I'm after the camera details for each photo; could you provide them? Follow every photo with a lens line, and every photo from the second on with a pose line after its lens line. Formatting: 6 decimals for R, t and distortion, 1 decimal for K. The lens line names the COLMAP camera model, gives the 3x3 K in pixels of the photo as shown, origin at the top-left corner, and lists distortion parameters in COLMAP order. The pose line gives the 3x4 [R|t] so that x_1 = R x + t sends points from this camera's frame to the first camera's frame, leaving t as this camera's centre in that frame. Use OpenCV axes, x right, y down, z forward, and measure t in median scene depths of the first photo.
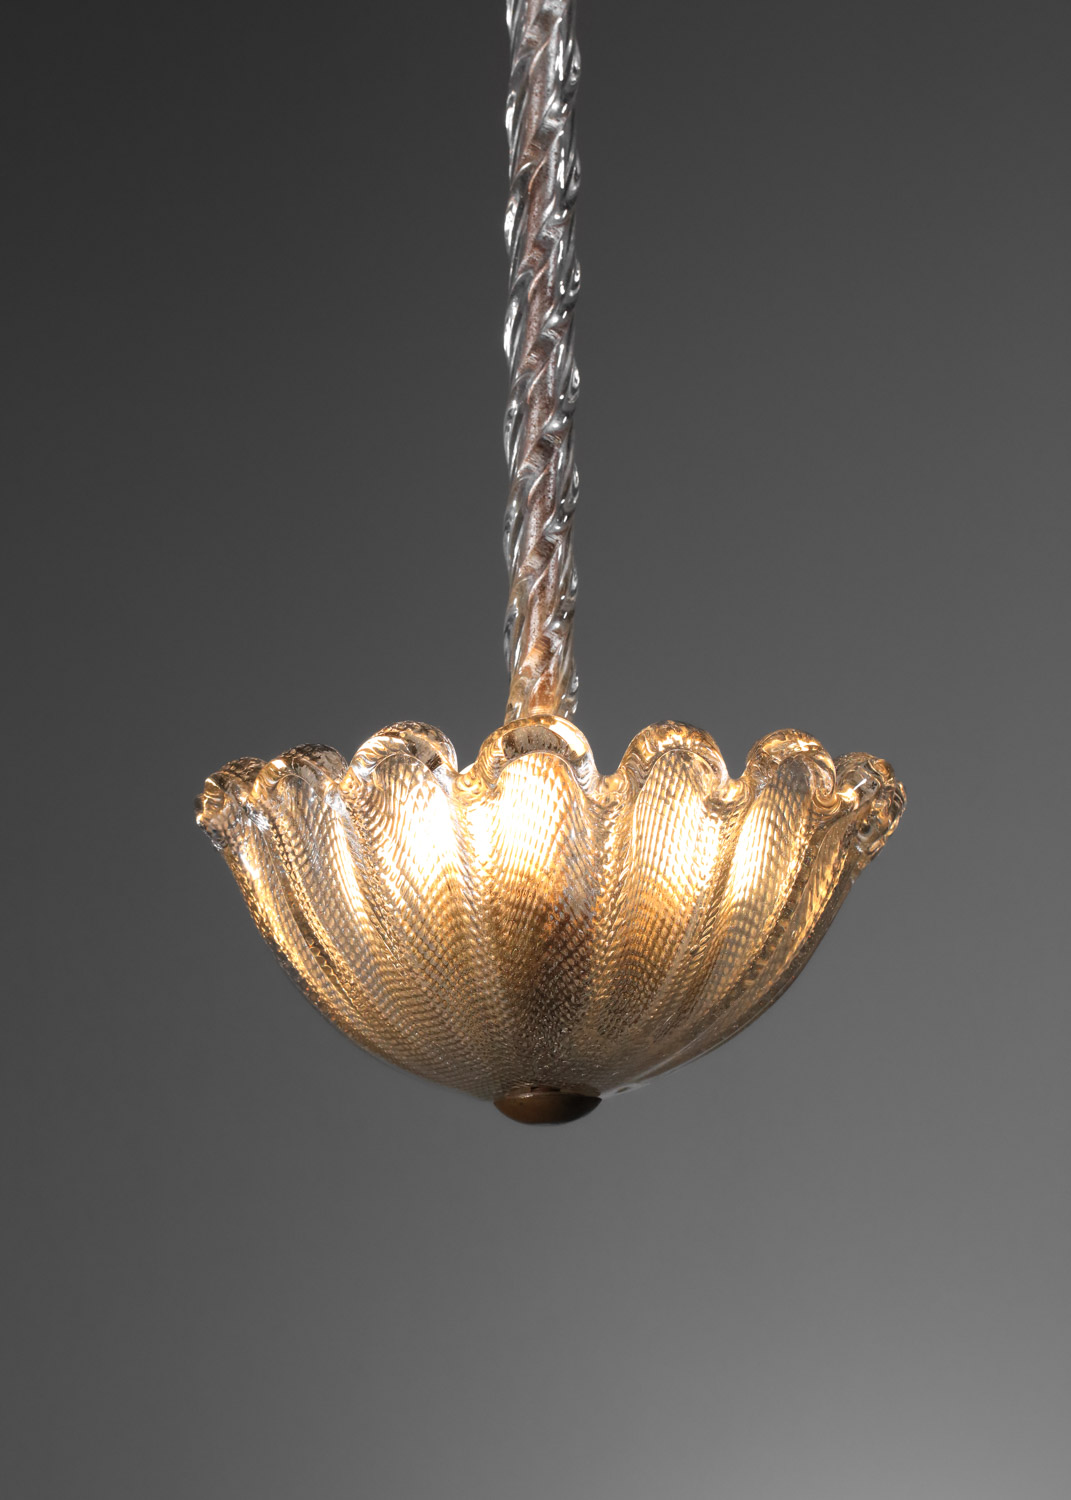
lens RADIAL K [[4901.0, 0, 535.5], [0, 4901.0, 750.0], [0, 0, 1]] dist [-0.044726, 1.502416]
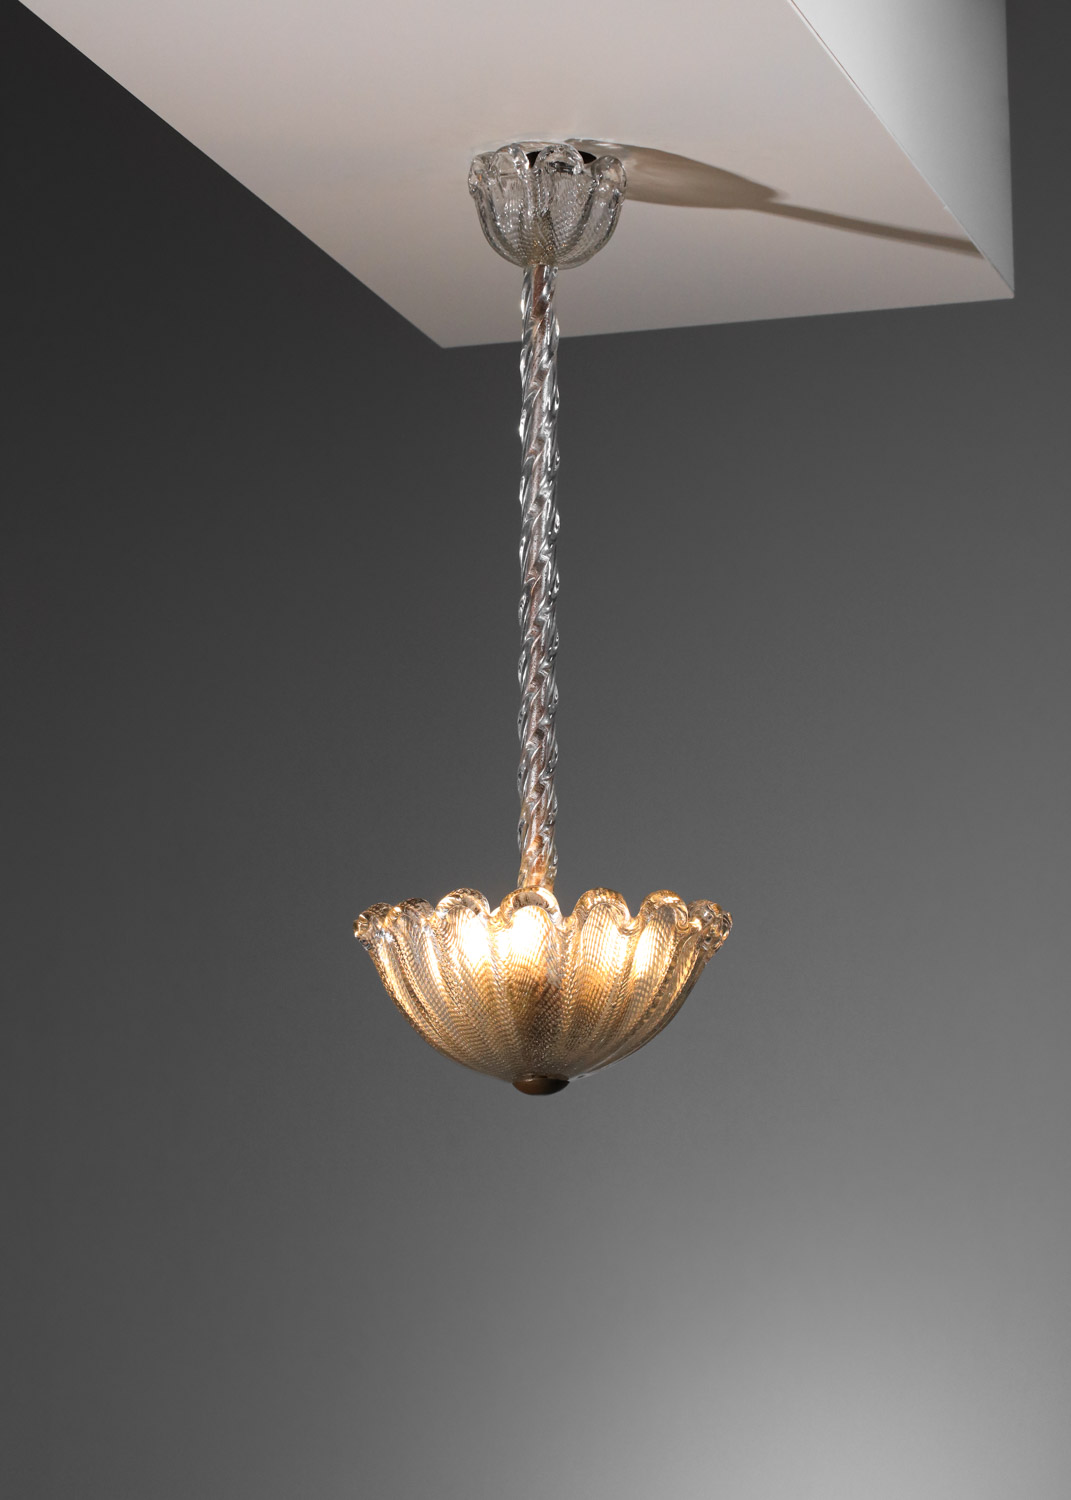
lens RADIAL K [[4876.2, 0, 535.5], [0, 4876.2, 750.0], [0, 0, 1]] dist [0.235816, 1.085528]
pose [[0.999605, -0.002861, -0.027959, 0.054756], [0.003341, 0.999848, 0.017140, -0.091194], [0.027906, -0.017227, 0.999462, -0.901878]]
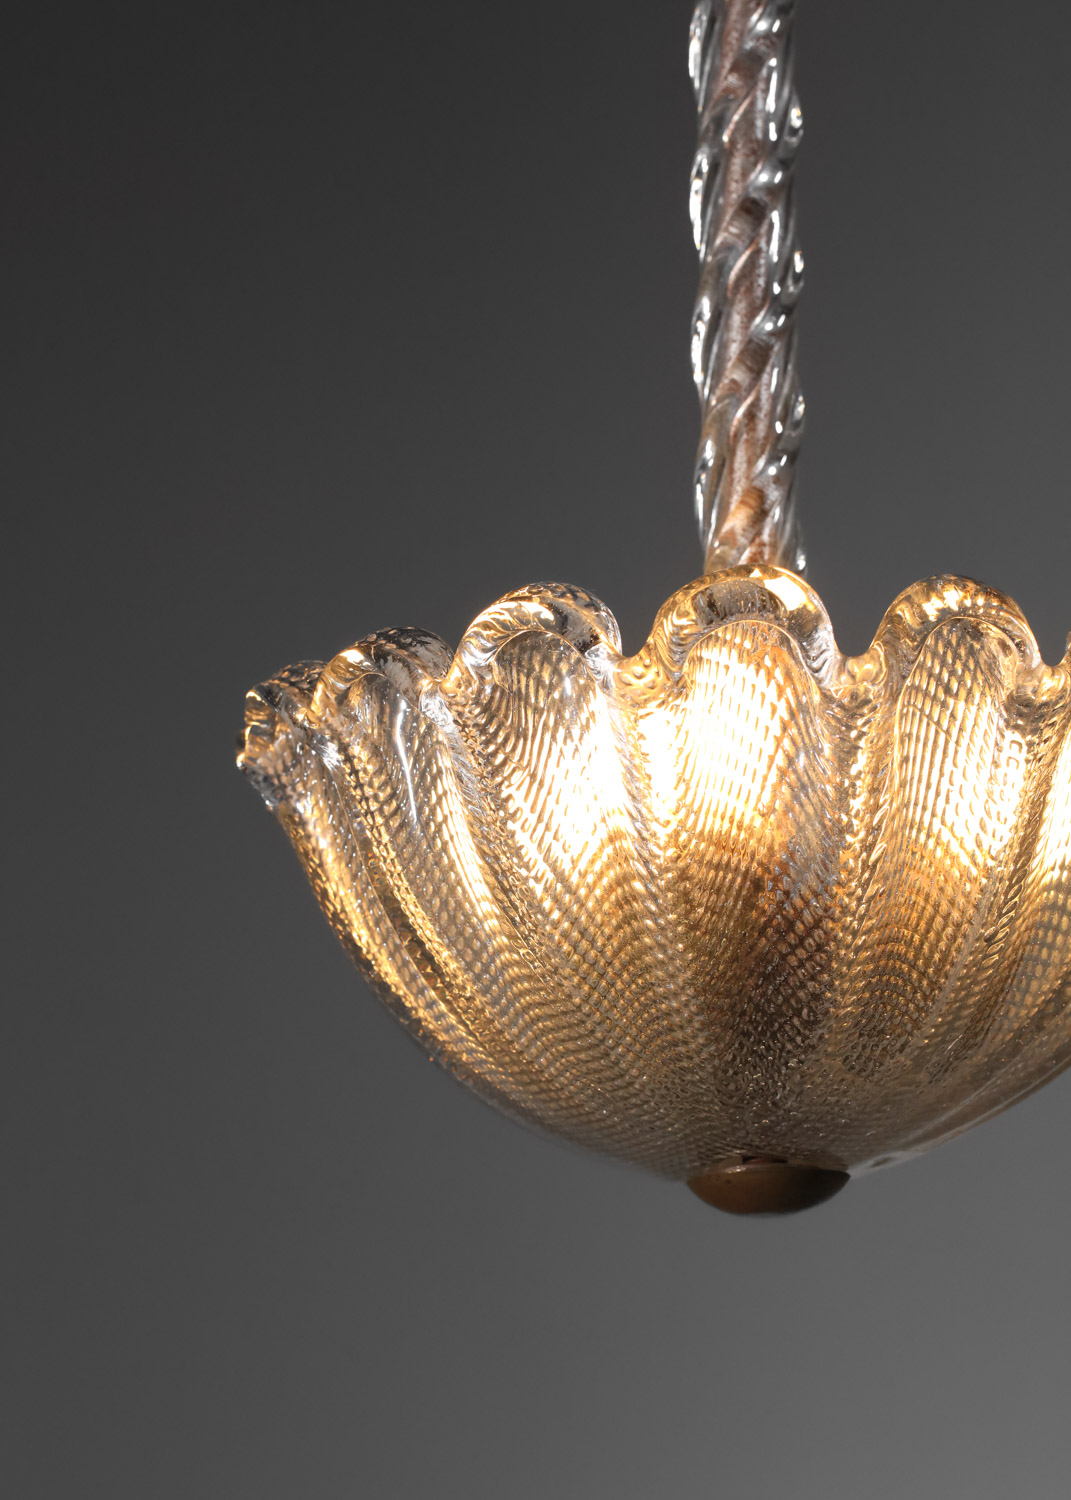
lens RADIAL K [[4901.0, 0, 535.5], [0, 4901.0, 750.0], [0, 0, 1]] dist [-0.044726, 1.502416]
pose [[0.998913, -0.013041, -0.044743, 0.001455], [0.010756, 0.998644, -0.050934, 0.048294], [0.045346, 0.050398, 0.997699, 0.343688]]
